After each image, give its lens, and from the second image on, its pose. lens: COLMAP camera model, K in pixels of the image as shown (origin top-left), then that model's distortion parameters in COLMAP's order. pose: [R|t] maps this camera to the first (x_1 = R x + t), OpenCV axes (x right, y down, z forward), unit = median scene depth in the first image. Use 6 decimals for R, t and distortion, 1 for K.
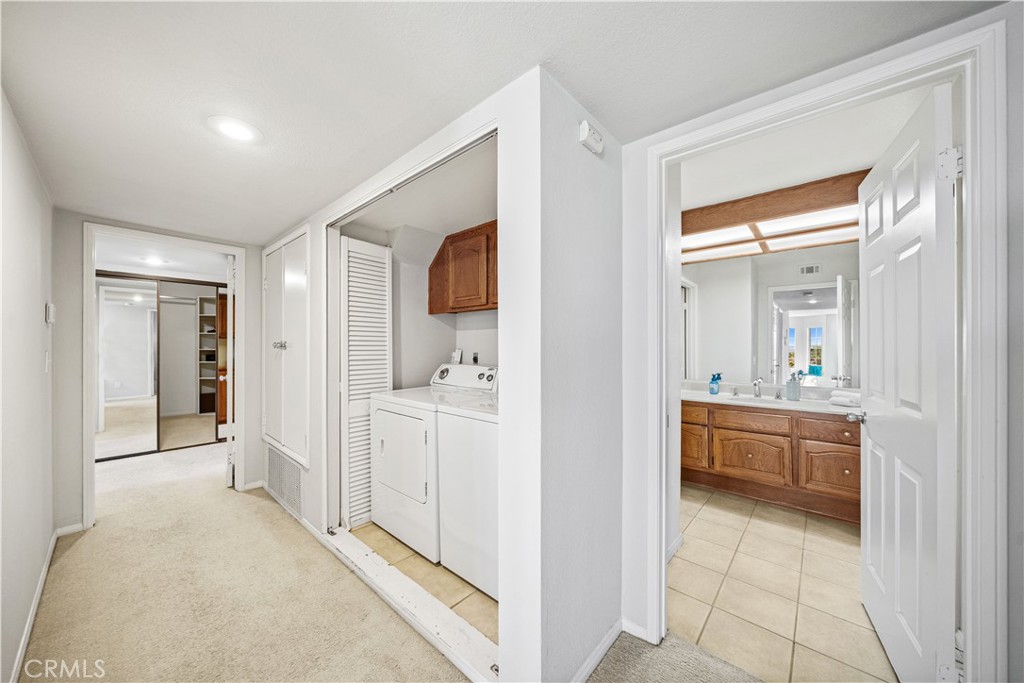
lens RADIAL K [[349.7, 0, 520.4], [0, 349.7, 345.3], [0, 0, 1]] dist [-0.001334, -0.000415]
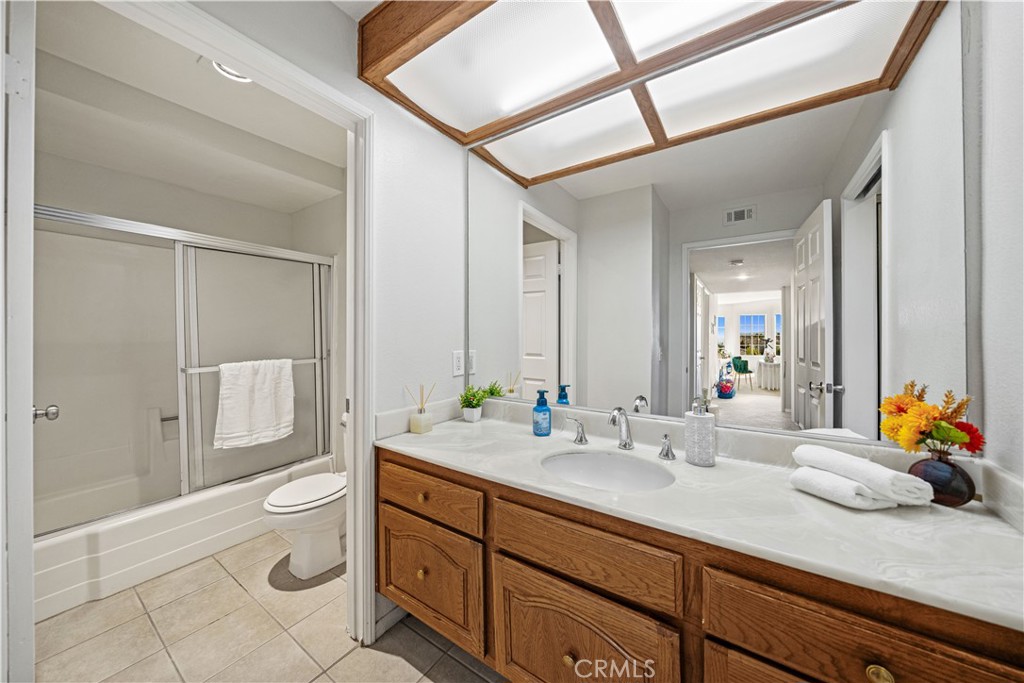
lens RADIAL K [[349.7, 0, 507.3], [0, 349.7, 337.9], [0, 0, 1]] dist [-0.001334, -0.000415]
pose [[0.994260, -0.003033, 0.106950, 0.324664], [0.002556, 0.999986, 0.004597, 0.009421], [-0.106963, -0.004297, 0.994254, 0.393503]]
